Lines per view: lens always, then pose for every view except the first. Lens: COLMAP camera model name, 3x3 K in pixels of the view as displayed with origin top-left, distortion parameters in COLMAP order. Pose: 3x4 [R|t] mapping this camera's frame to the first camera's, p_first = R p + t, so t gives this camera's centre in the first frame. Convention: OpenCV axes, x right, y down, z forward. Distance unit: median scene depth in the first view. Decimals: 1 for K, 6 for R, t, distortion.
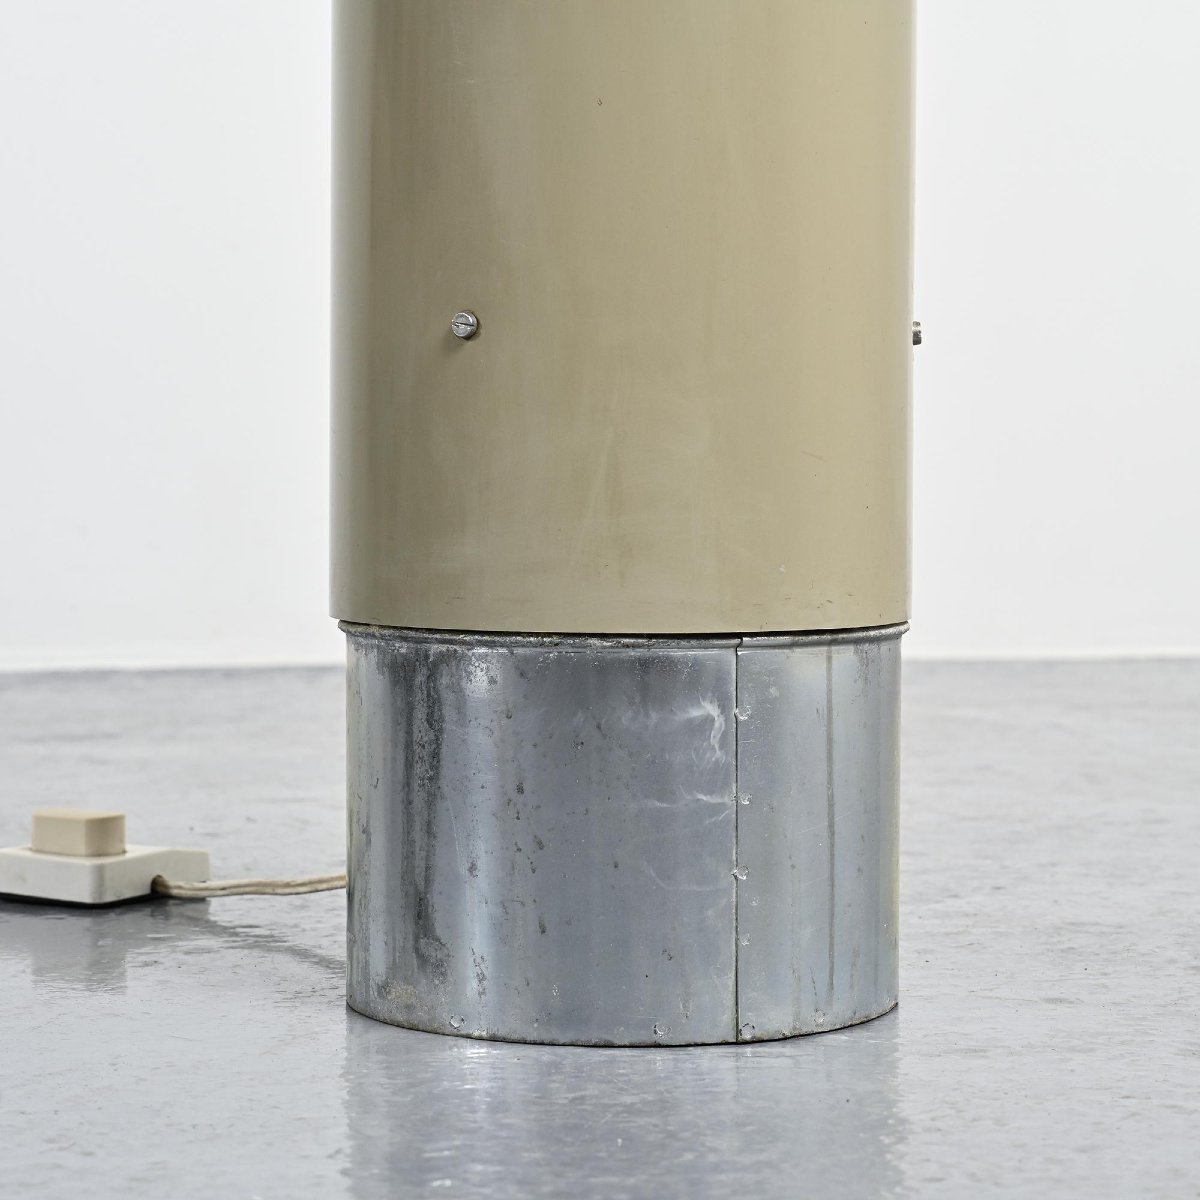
lens RADIAL K [[3918.5, 0, 600.0], [0, 3918.5, 600.0], [0, 0, 1]] dist [0.036821, 1.860580]
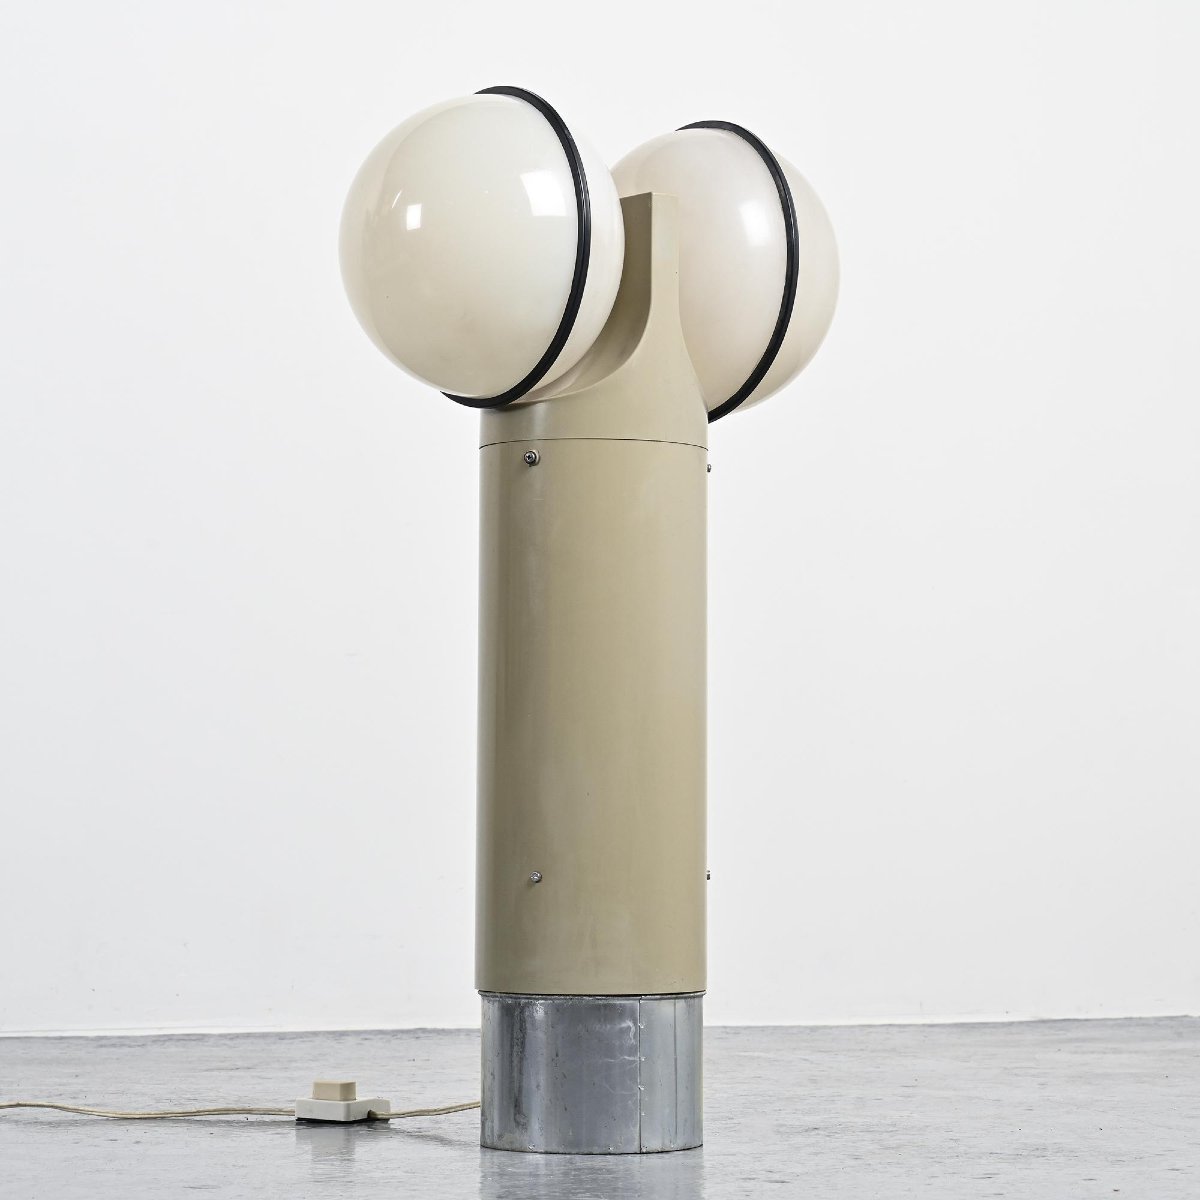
lens RADIAL K [[3918.5, 0, 600.0], [0, 3918.5, 600.0], [0, 0, 1]] dist [0.036821, 1.860580]
pose [[0.999085, 0.000211, 0.042767, -0.101698], [0.004061, 0.995000, -0.099791, 0.007415], [-0.042574, 0.099873, 0.994089, -1.599789]]
